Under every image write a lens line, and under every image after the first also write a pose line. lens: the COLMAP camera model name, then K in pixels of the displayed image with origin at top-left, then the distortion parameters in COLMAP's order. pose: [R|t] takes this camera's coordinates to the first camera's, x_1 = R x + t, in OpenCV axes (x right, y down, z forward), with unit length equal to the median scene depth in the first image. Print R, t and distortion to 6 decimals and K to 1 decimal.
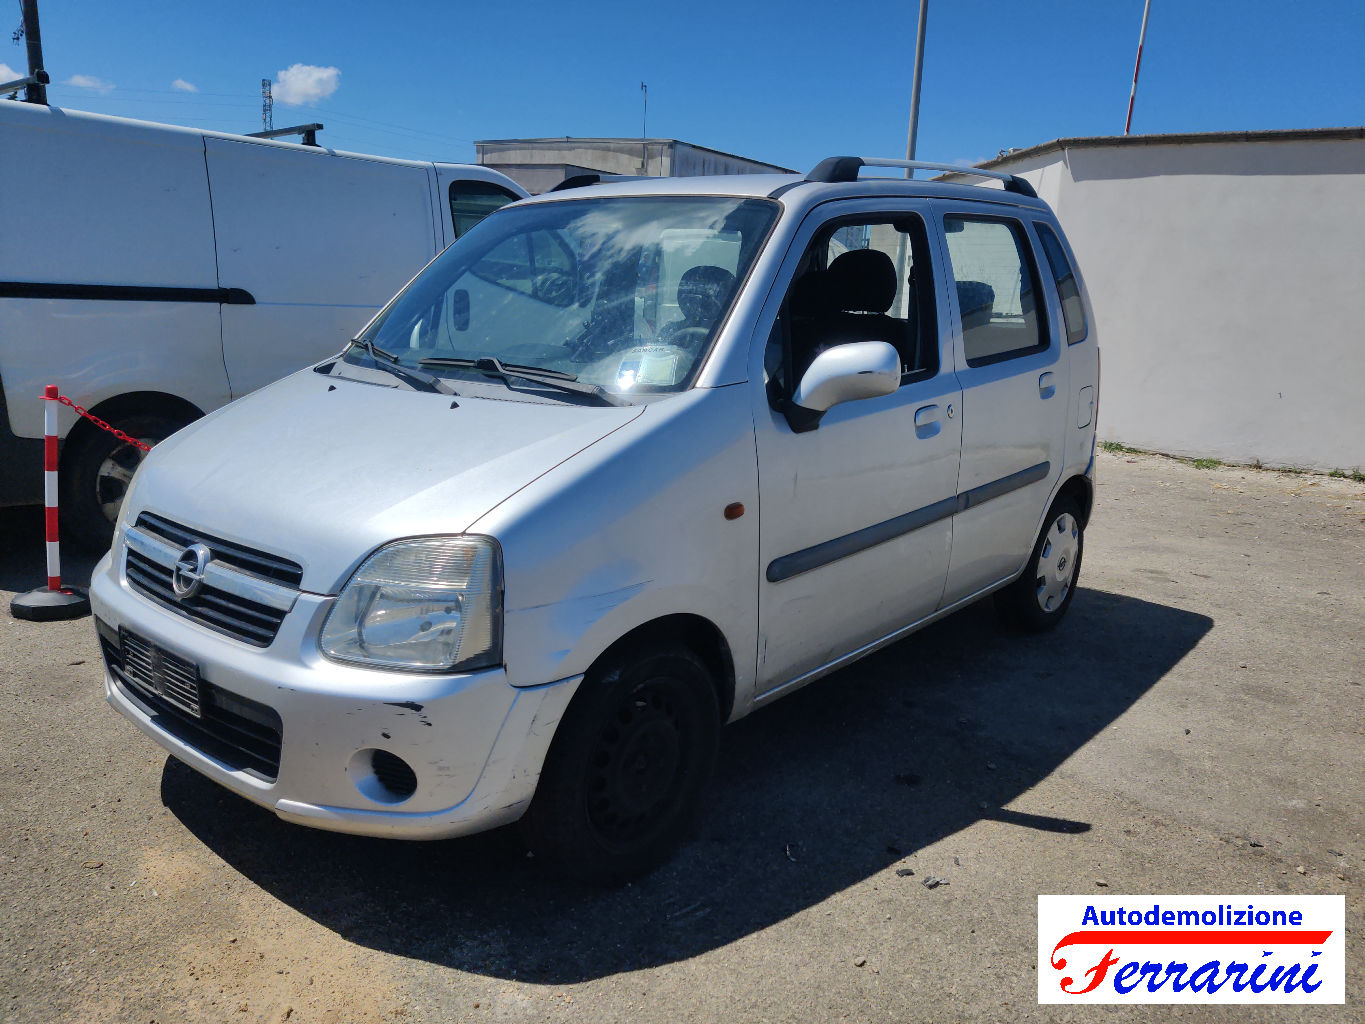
lens RADIAL K [[1046.7, 0, 691.5], [0, 1046.7, 542.2], [0, 0, 1]] dist [-0.003491, -0.003141]
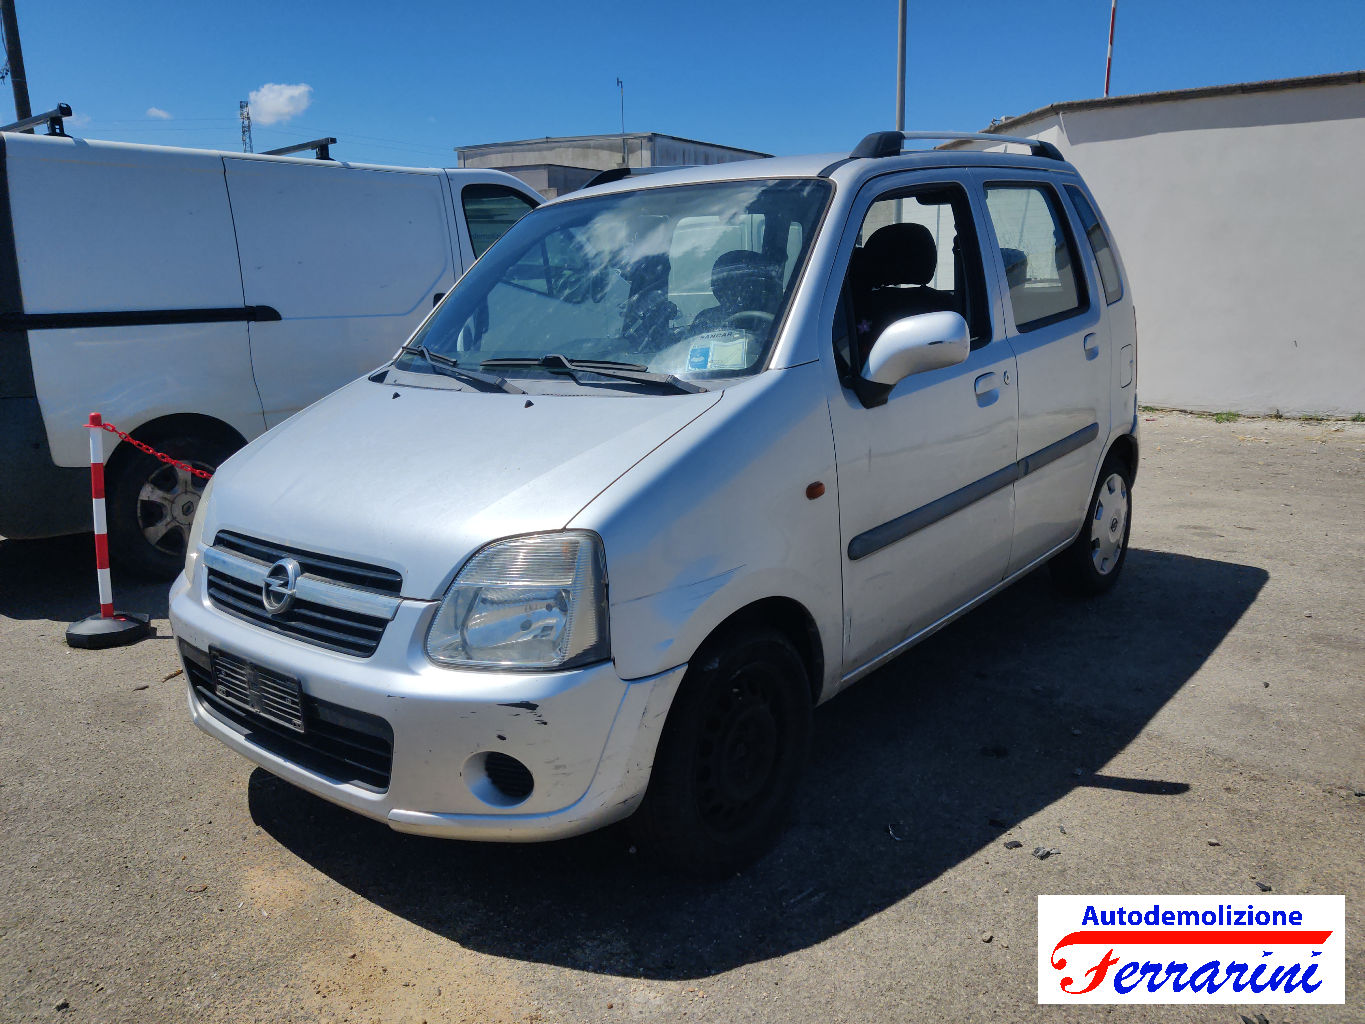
lens RADIAL K [[1048.1, 0, 682.5], [0, 1048.1, 512.0], [0, 0, 1]] dist [0.000606, -0.011284]
pose [[0.997812, -0.065656, -0.007767, -0.072305], [0.065497, 0.997669, -0.019159, 0.001224], [0.009006, 0.018608, 0.999786, 0.002941]]
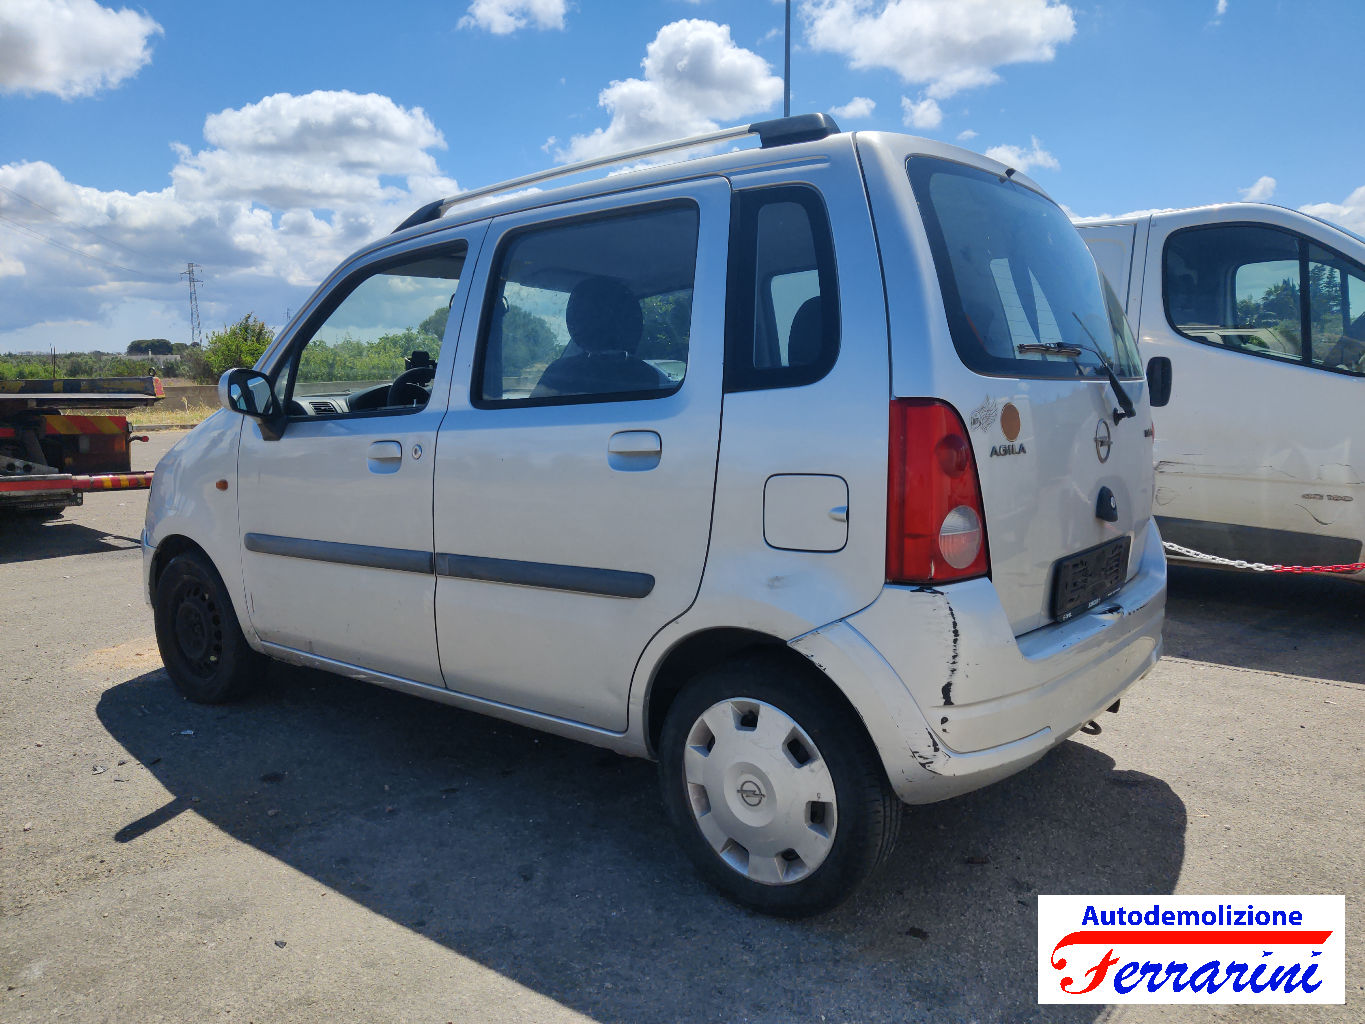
lens RADIAL K [[1048.1, 0, 682.5], [0, 1048.1, 512.0], [0, 0, 1]] dist [0.000606, -0.011284]
pose [[0.024920, 0.091539, -0.995490, 1.372712], [-0.237732, 0.967775, 0.083040, -0.243862], [0.971011, 0.234591, 0.045879, 1.422866]]
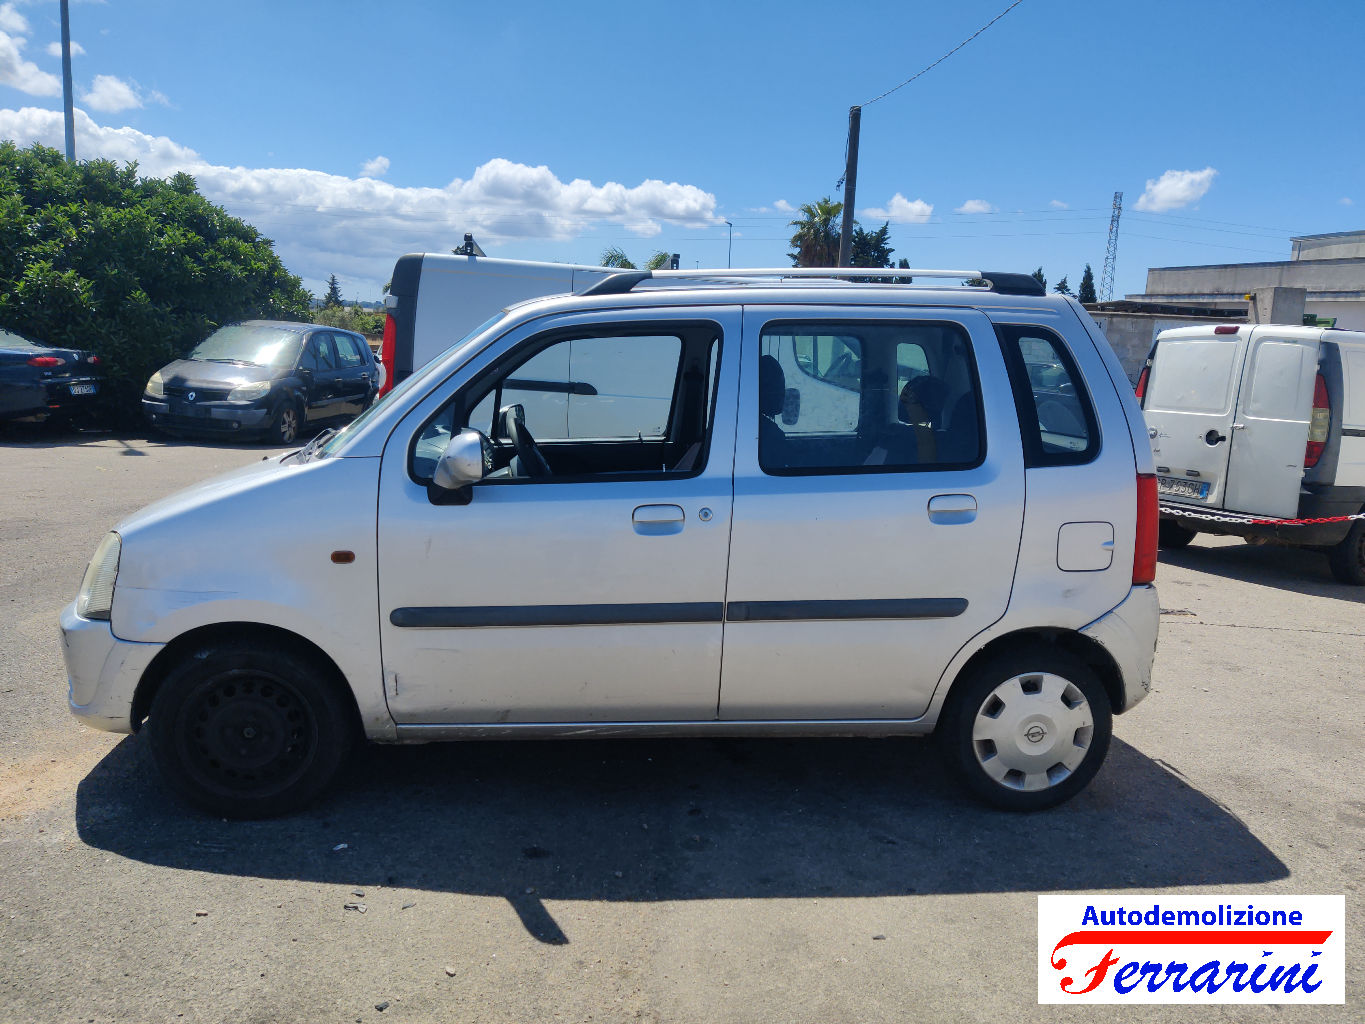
lens RADIAL K [[1048.1, 0, 682.5], [0, 1048.1, 512.0], [0, 0, 1]] dist [0.000606, -0.011284]
pose [[0.719912, 0.105147, -0.686054, 1.089167], [-0.187504, 0.981168, -0.046380, -0.092517], [0.668258, 0.162027, 0.726071, 0.316461]]
